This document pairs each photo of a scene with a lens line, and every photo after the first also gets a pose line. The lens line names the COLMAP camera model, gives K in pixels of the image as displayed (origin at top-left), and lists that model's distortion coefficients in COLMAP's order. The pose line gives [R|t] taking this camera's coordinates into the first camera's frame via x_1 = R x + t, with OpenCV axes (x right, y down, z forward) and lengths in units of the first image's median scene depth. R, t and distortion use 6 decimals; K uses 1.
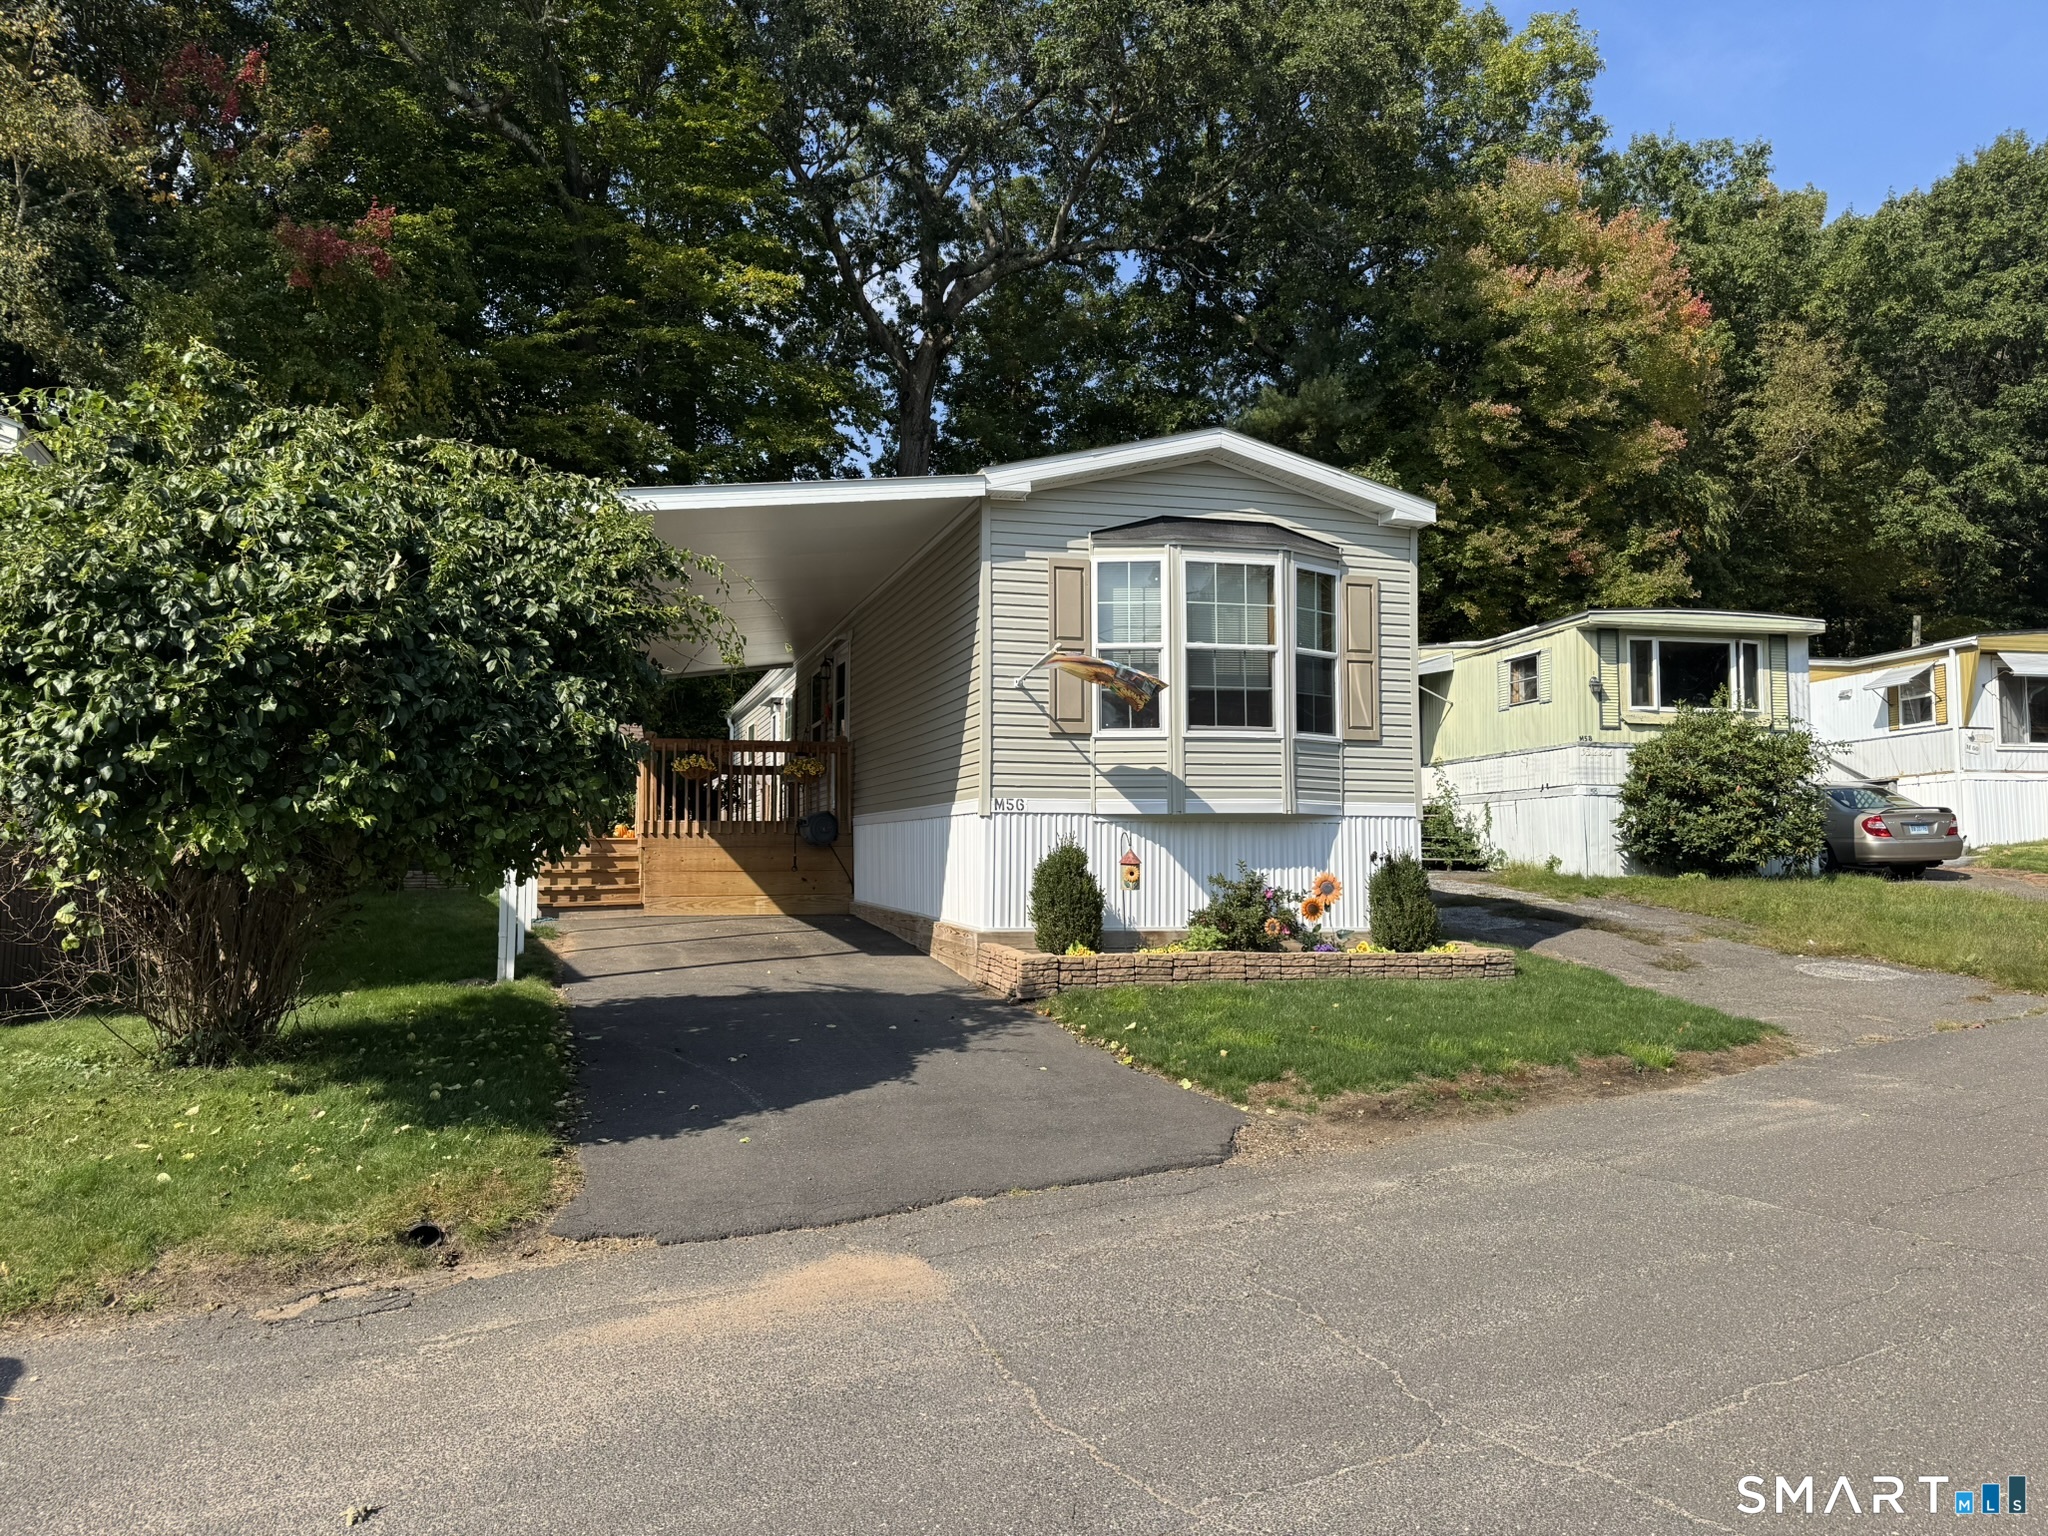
lens RADIAL K [[1429.8, 0, 1023.5], [0, 1429.8, 766.6], [0, 0, 1]] dist [0.000871, 0.000078]
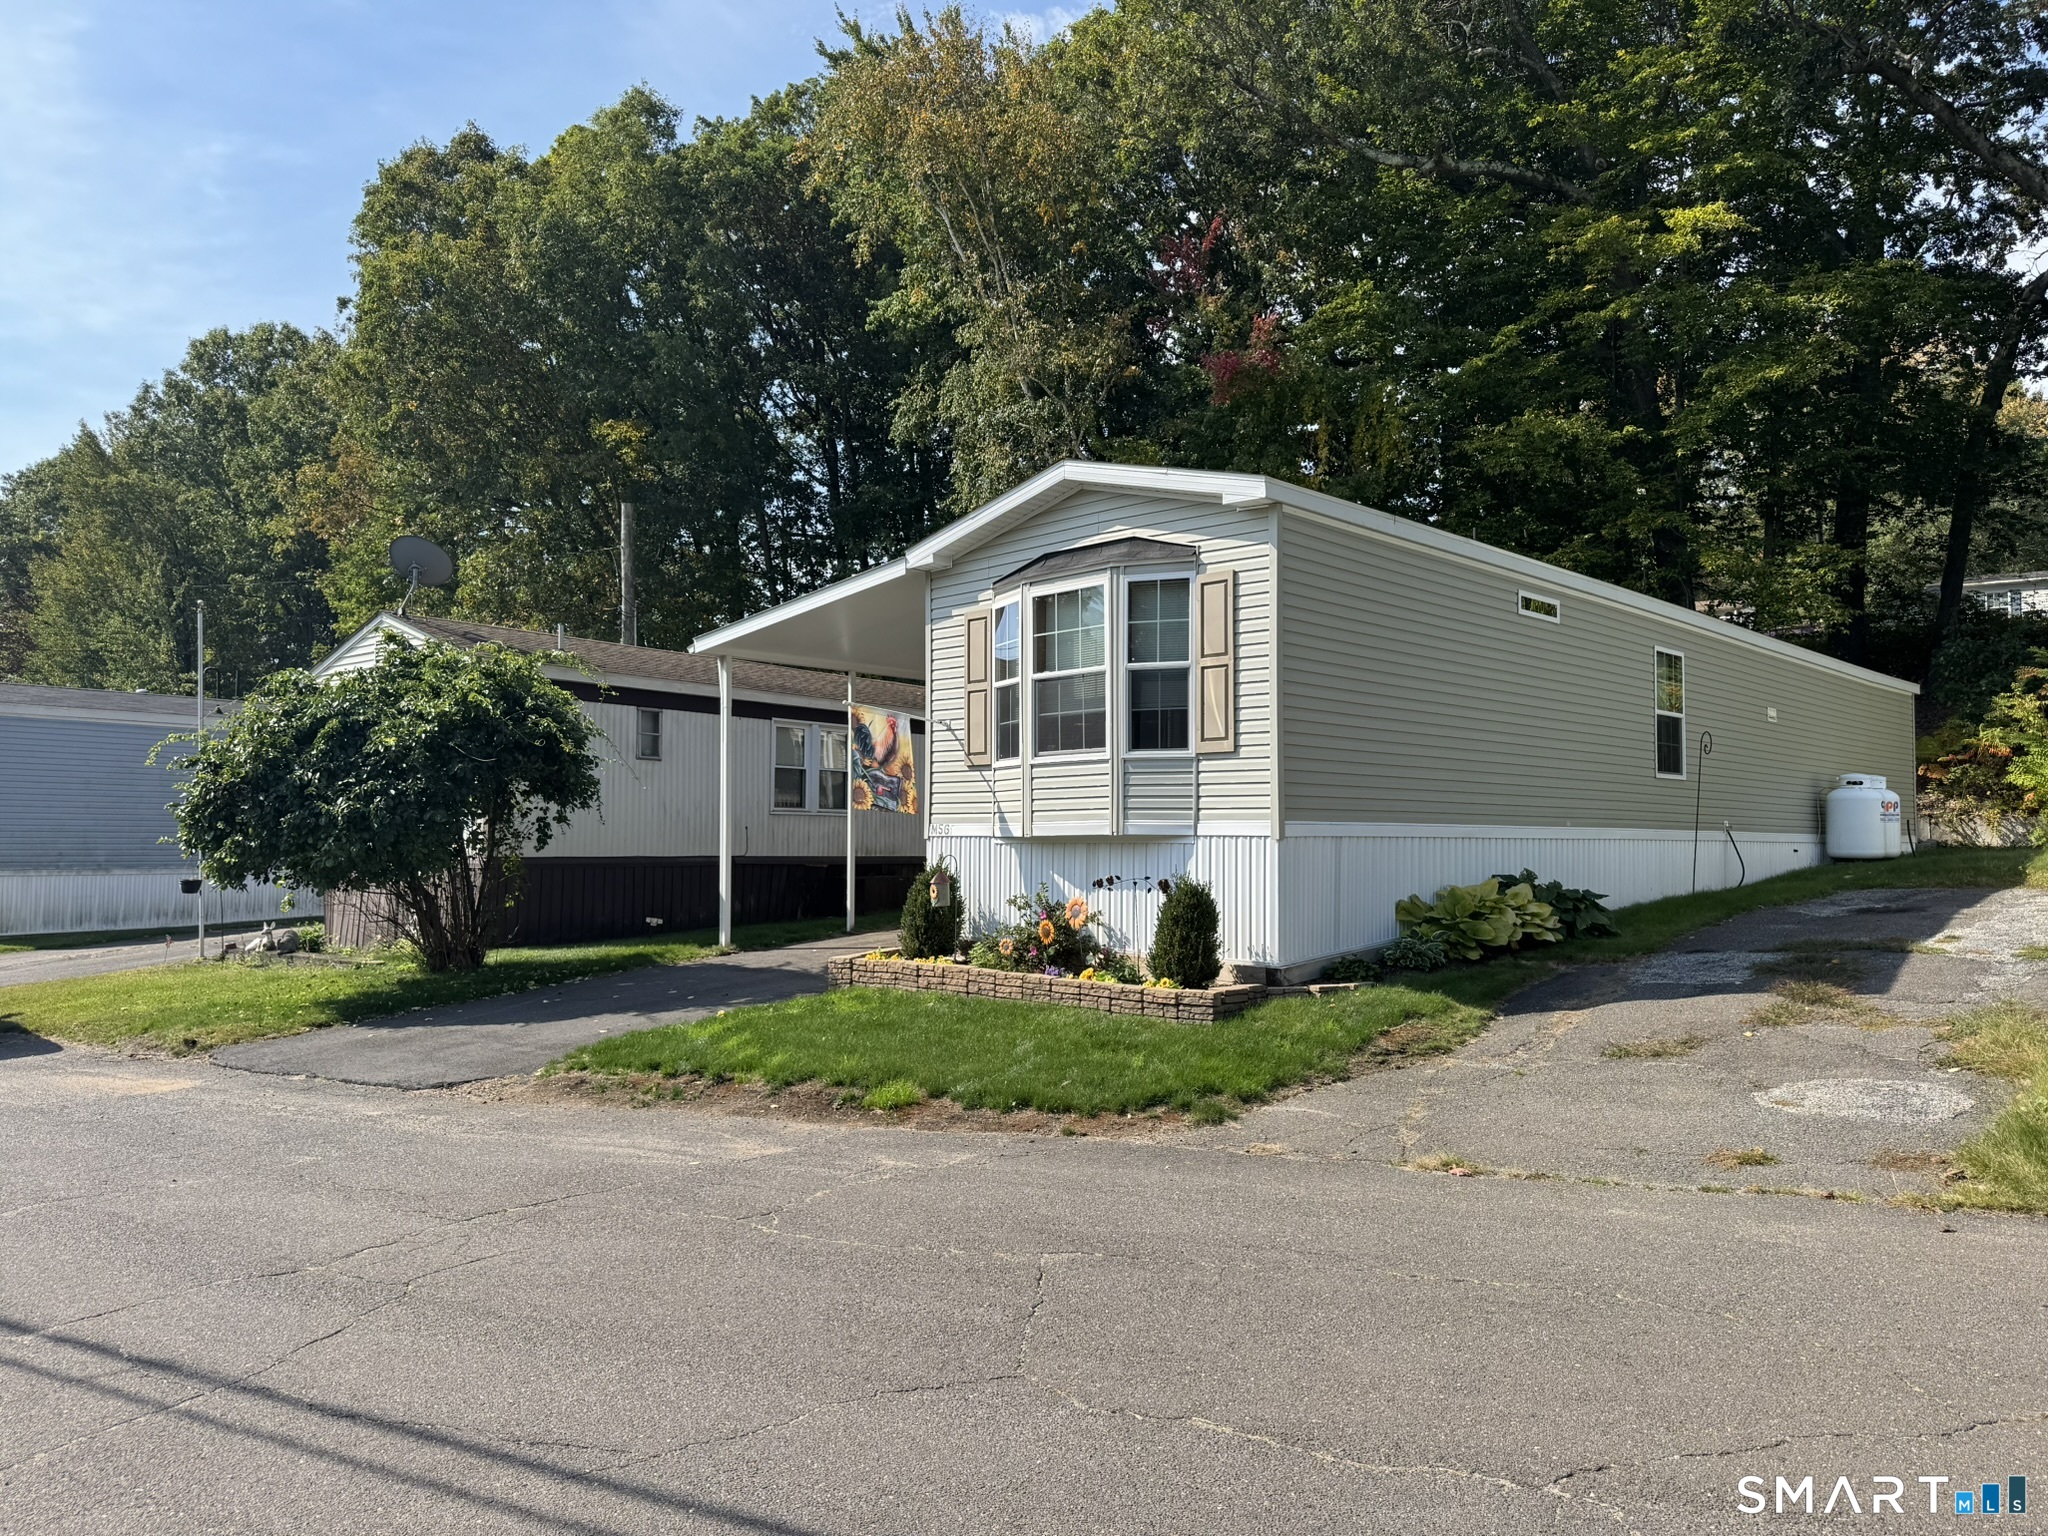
lens RADIAL K [[1429.8, 0, 1023.3], [0, 1429.8, 770.6], [0, 0, 1]] dist [0.000871, 0.000078]
pose [[0.497194, -0.044489, -0.866498, 0.994046], [0.046413, 0.998618, -0.024641, 0.009877], [0.866397, -0.027966, 0.498572, 0.450355]]
